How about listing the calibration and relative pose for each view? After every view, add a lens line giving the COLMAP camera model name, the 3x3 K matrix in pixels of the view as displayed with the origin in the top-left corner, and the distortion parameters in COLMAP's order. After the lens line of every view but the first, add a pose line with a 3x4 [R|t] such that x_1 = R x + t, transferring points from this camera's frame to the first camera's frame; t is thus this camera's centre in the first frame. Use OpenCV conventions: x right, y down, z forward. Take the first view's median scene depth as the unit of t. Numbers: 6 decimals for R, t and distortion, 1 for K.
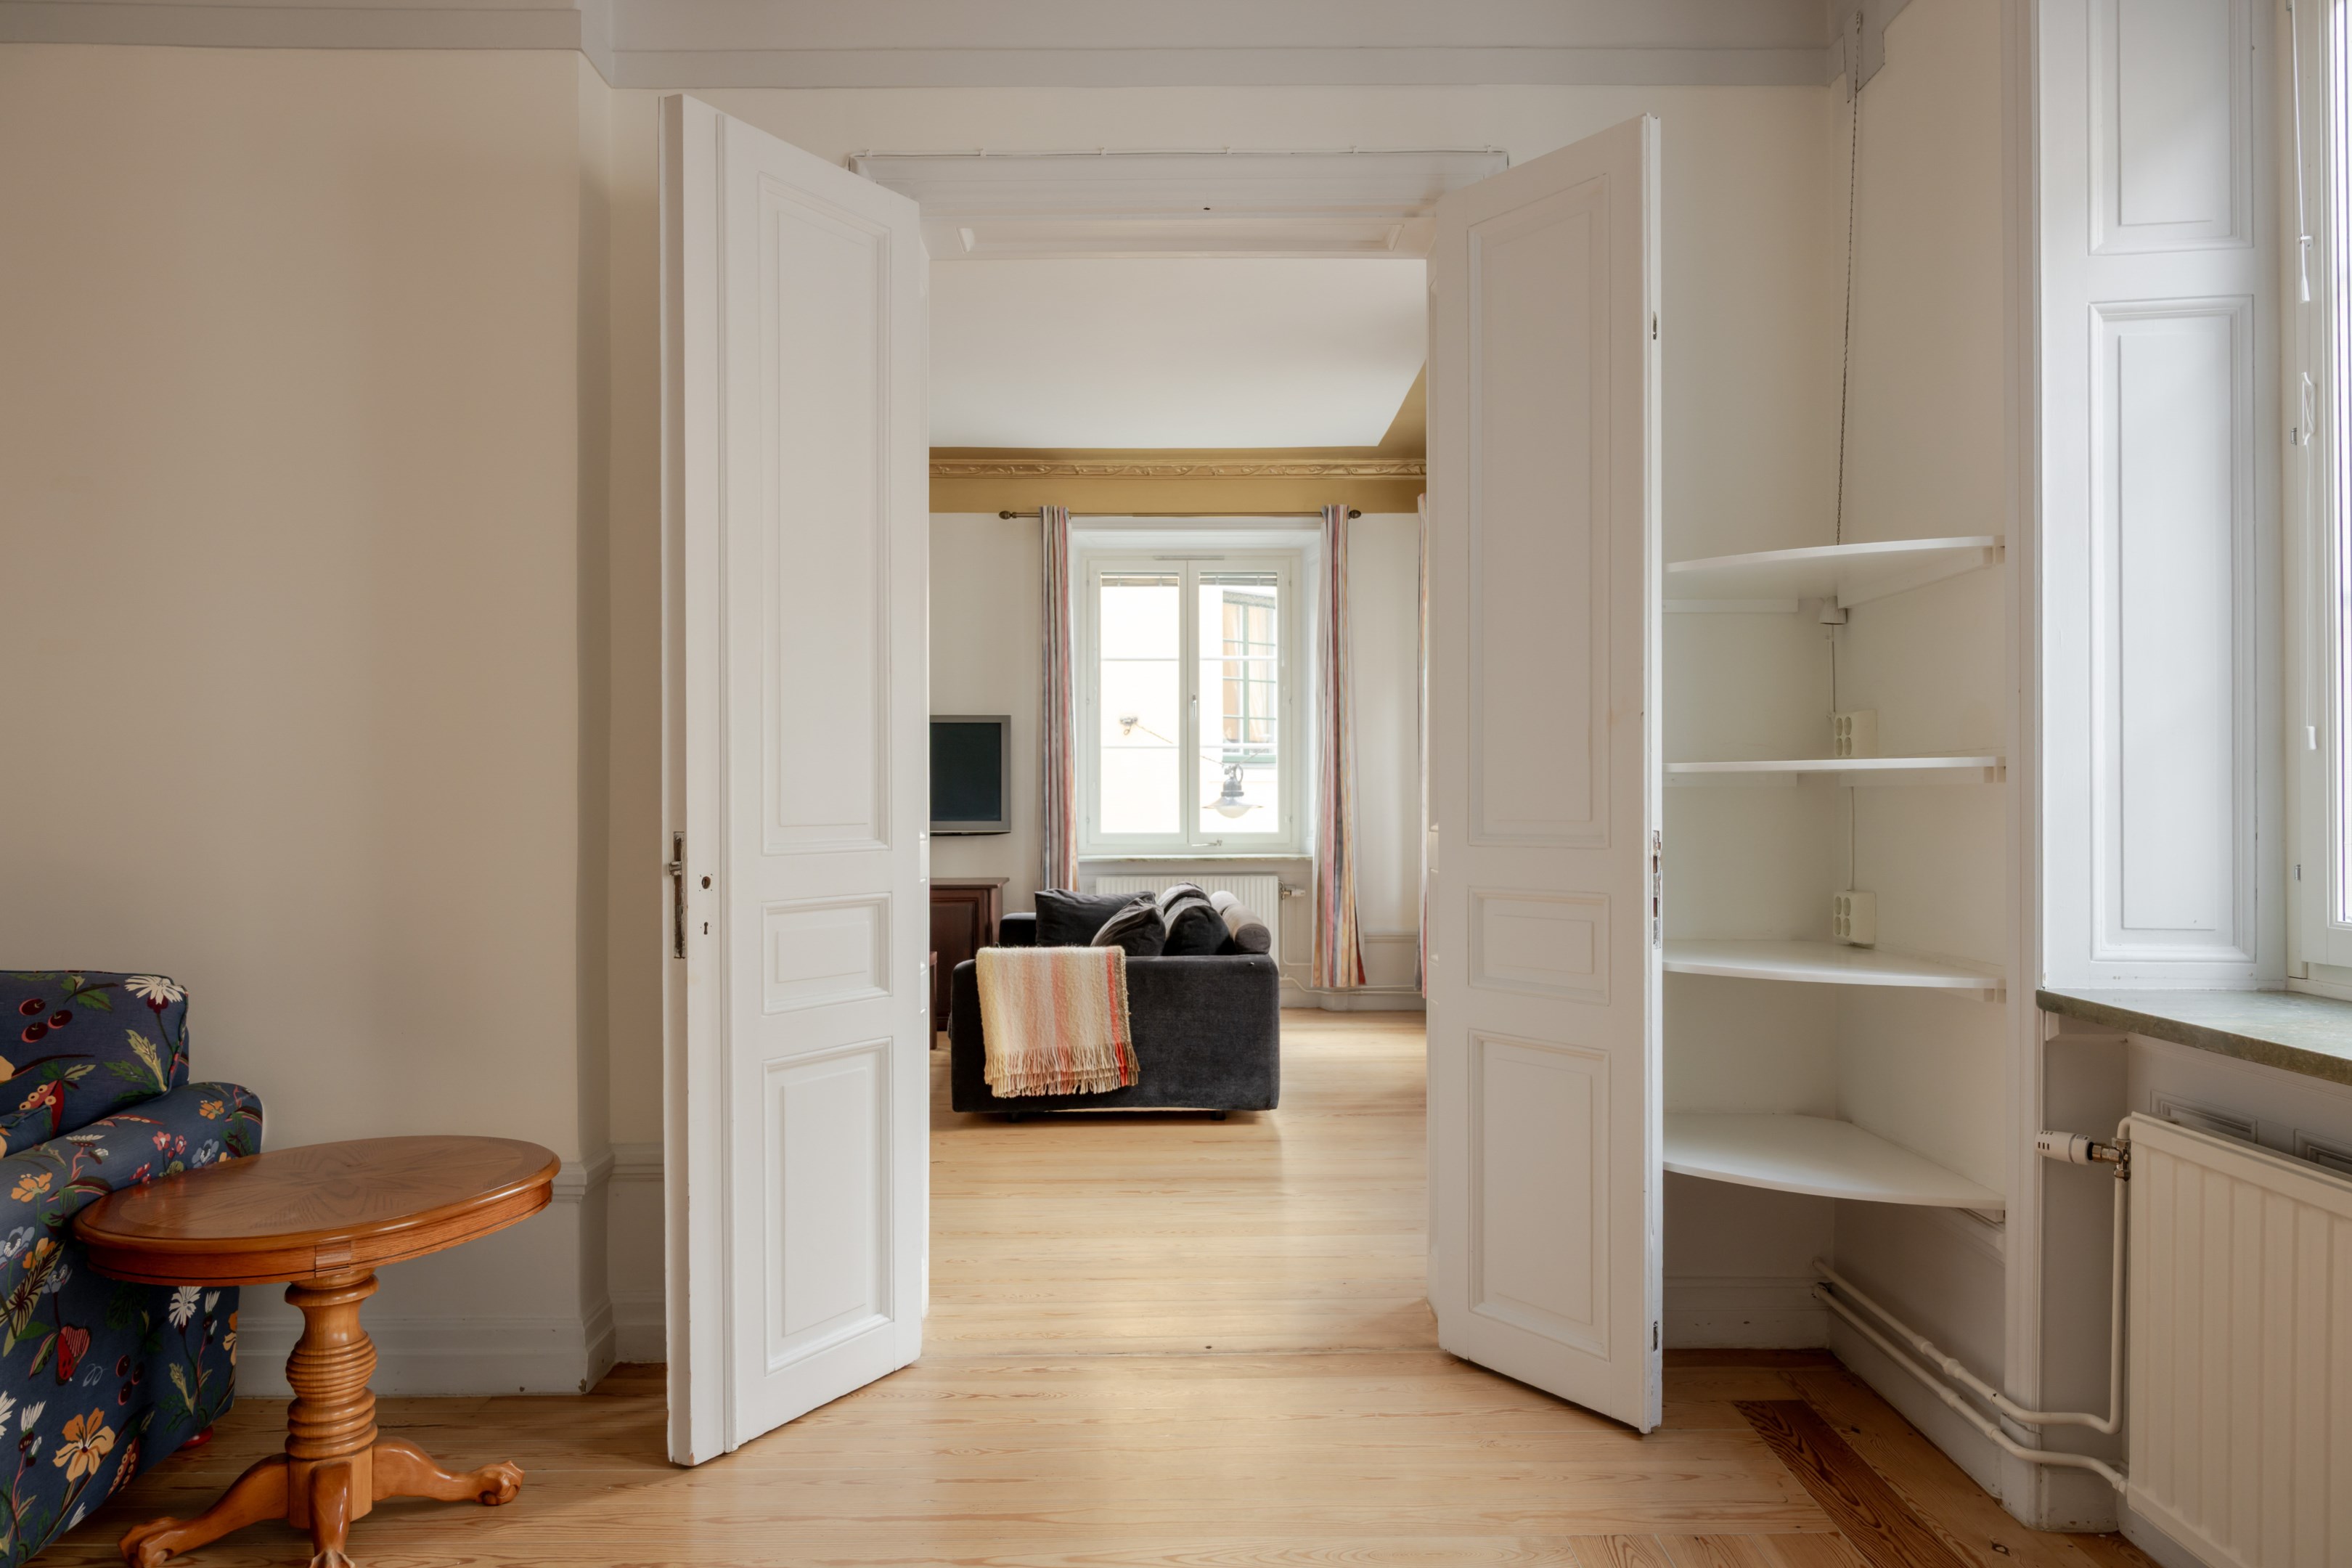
lens RADIAL K [[1593.7, 0, 1176.0], [0, 1593.7, 784.0], [0, 0, 1]] dist [-0.009995, 0.005508]
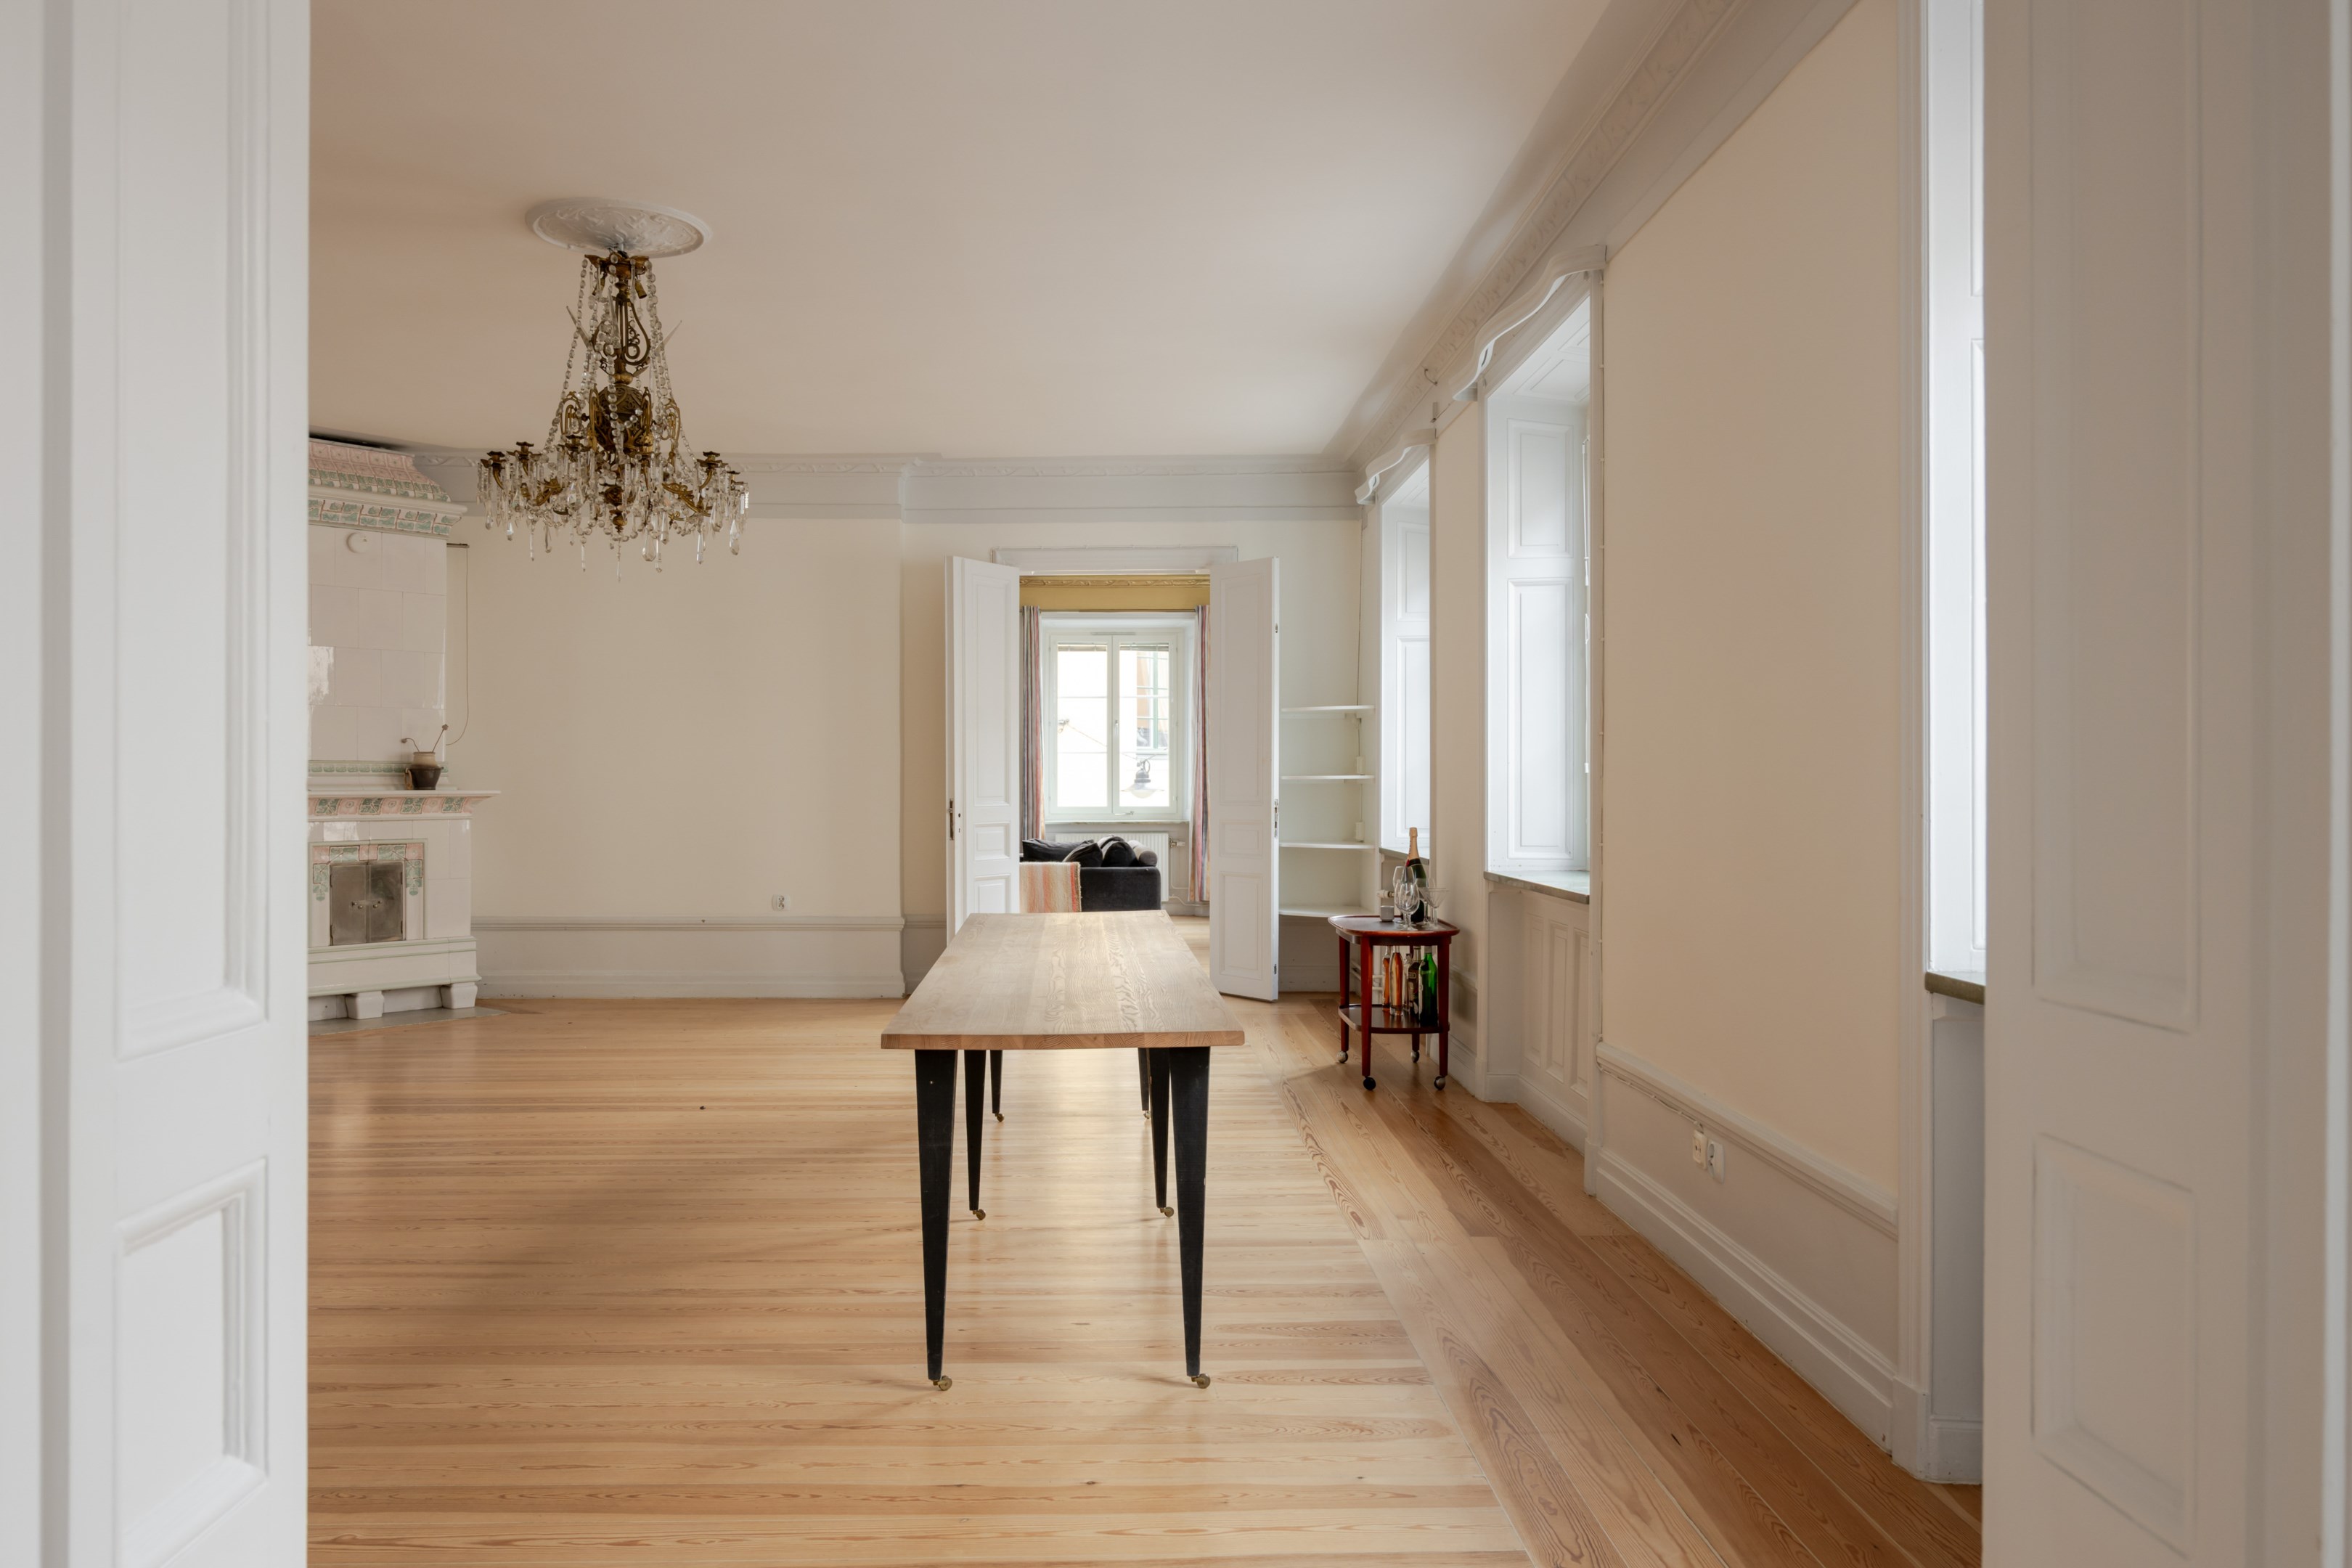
lens RADIAL K [[1593.7, 0, 1176.0], [0, 1593.7, 784.0], [0, 0, 1]] dist [-0.009995, 0.005508]
pose [[0.998634, 0.002436, 0.052202, -0.036470], [-0.003001, 0.999938, 0.010747, -0.027698], [-0.052173, -0.010889, 0.998579, -1.788588]]
